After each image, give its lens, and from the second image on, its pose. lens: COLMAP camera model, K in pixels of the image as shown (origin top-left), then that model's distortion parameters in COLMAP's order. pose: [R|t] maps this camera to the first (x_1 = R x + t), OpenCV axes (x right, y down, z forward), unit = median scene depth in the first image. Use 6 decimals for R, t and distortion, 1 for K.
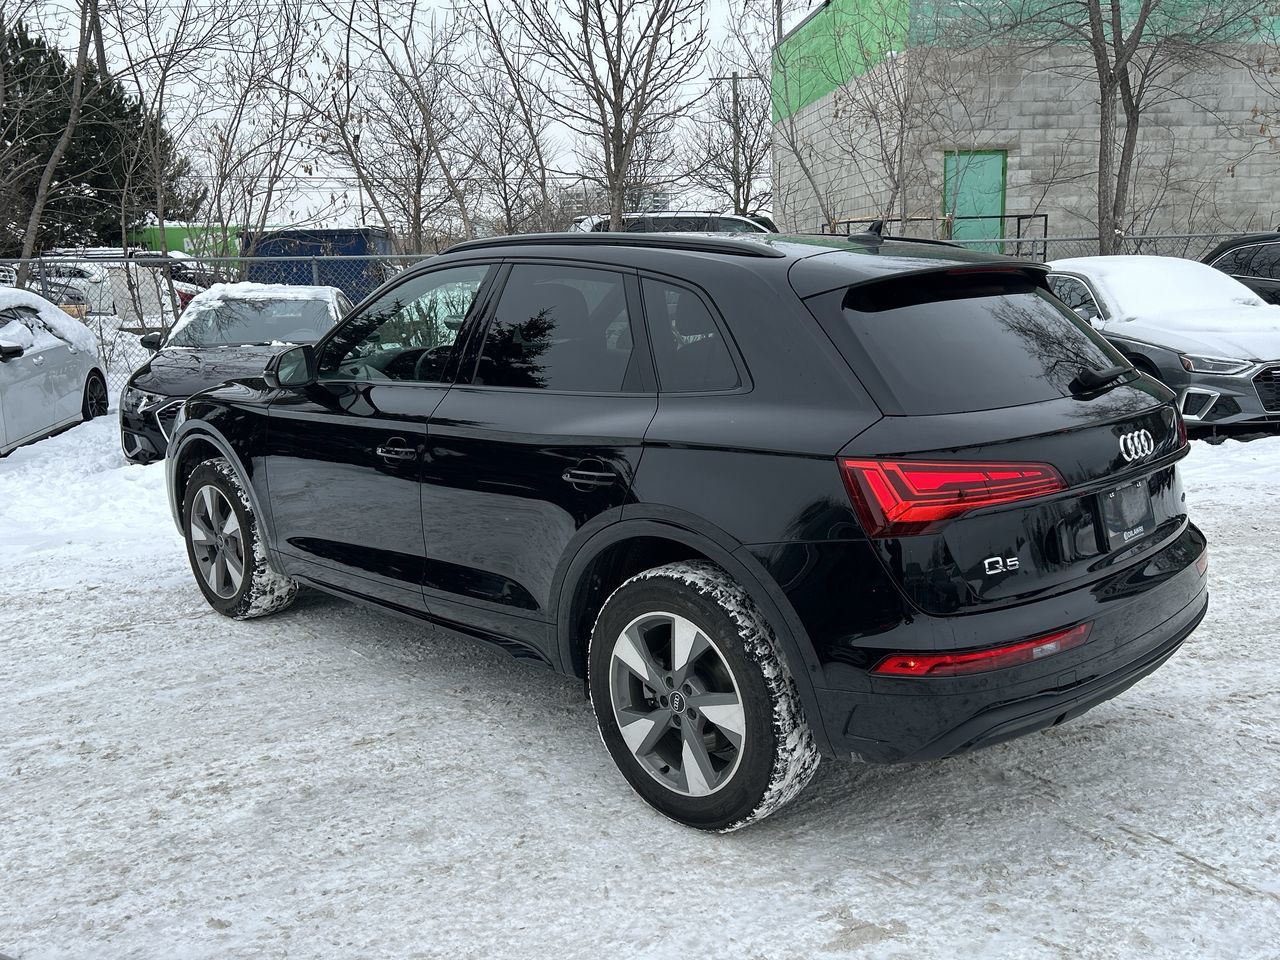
lens RADIAL K [[1116.6, 0, 653.5], [0, 1116.6, 495.7], [0, 0, 1]] dist [0.047940, -0.039879]
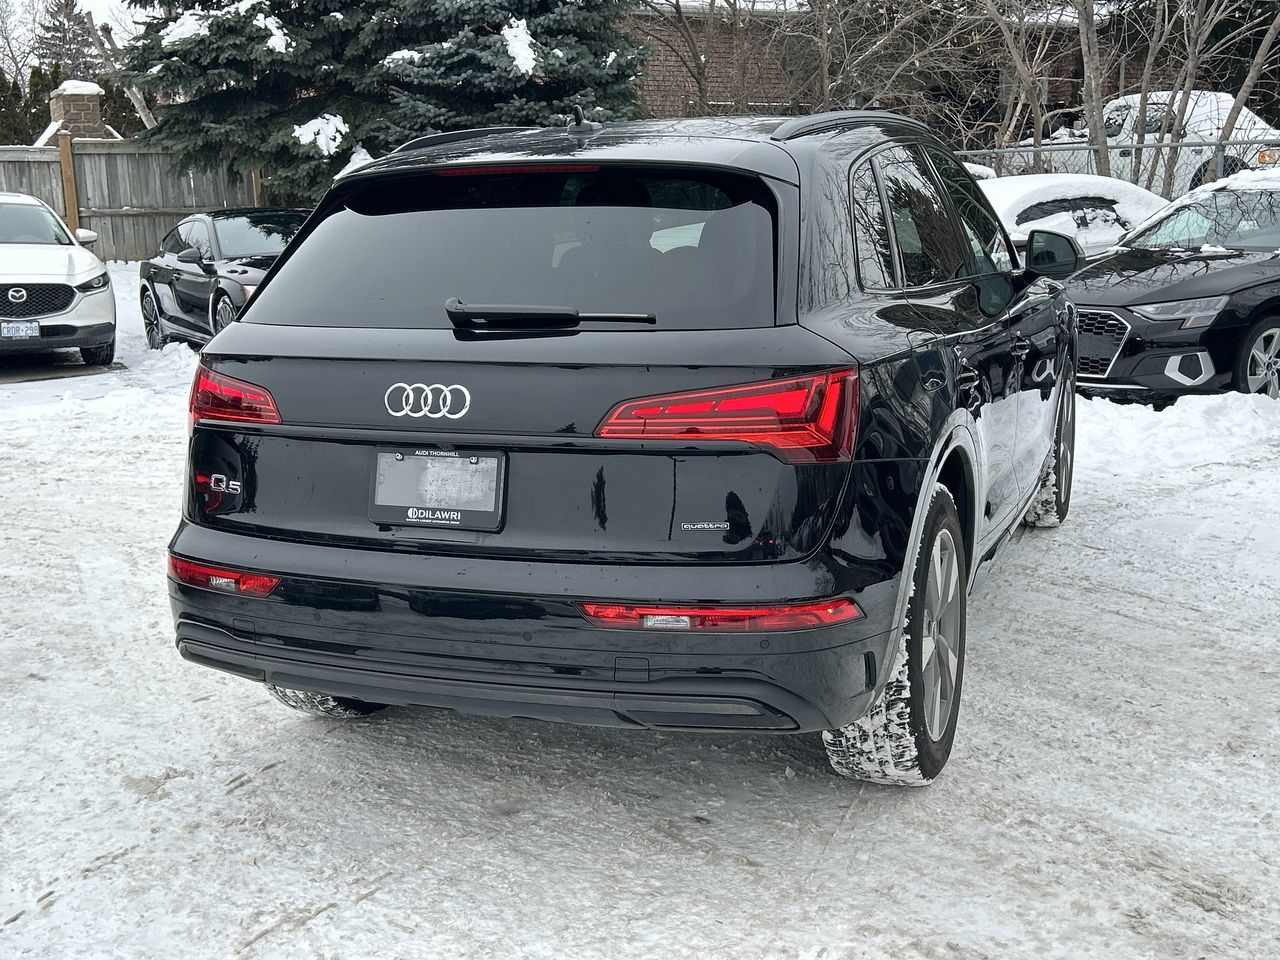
lens RADIAL K [[1446.7, 0, 642.5], [0, 1446.7, 483.3], [0, 0, 1]] dist [0.054758, 0.000000]
pose [[0.379526, 0.195371, -0.904317, 1.337859], [-0.168807, 0.975664, 0.139939, -0.147613], [0.909650, 0.099545, 0.403271, 0.705300]]
